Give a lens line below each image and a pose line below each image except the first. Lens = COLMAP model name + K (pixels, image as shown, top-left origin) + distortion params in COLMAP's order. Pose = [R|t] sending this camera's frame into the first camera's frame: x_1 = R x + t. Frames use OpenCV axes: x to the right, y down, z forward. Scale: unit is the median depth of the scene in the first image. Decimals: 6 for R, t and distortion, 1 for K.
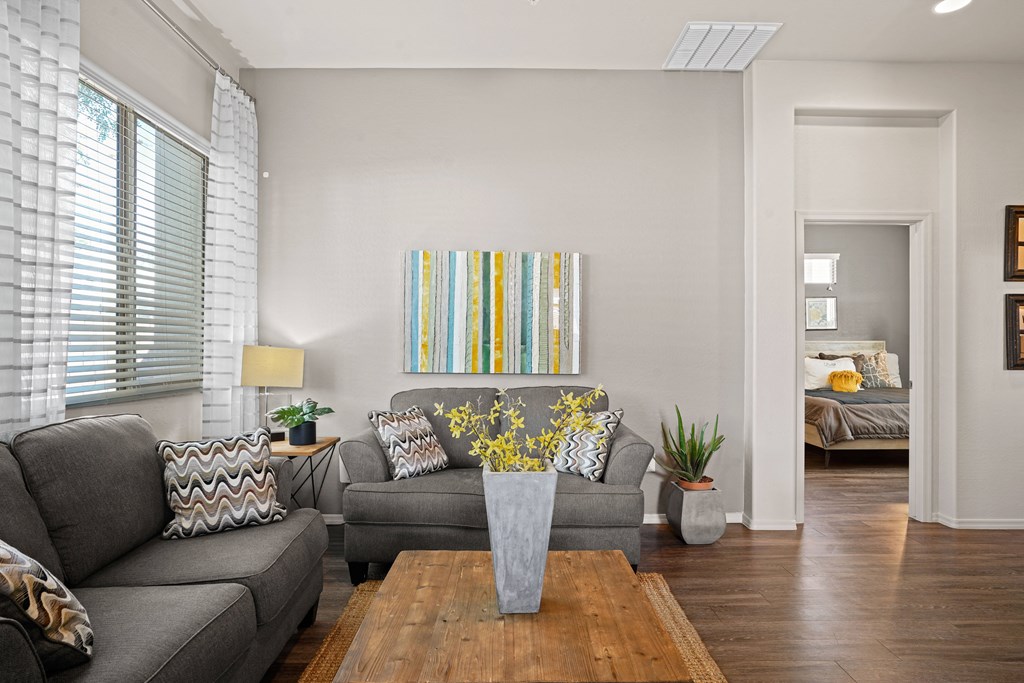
lens RADIAL K [[572.8, 0, 512.1], [0, 572.8, 345.6], [0, 0, 1]] dist [-0.006321, 0.001718]
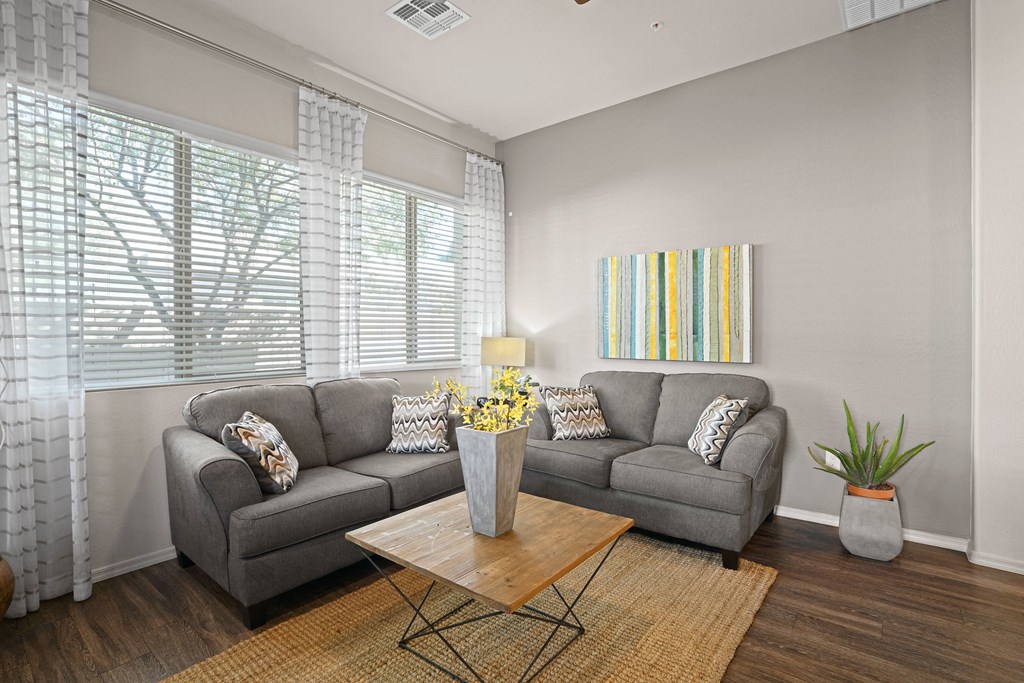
lens RADIAL K [[493.8, 0, 511.9], [0, 493.8, 336.6], [0, 0, 1]] dist [-0.009534, 0.002840]
pose [[0.783101, -0.003627, -0.621884, 0.405587], [0.006097, 0.999980, 0.001846, -0.001694], [0.621864, -0.005238, 0.783107, 0.066170]]
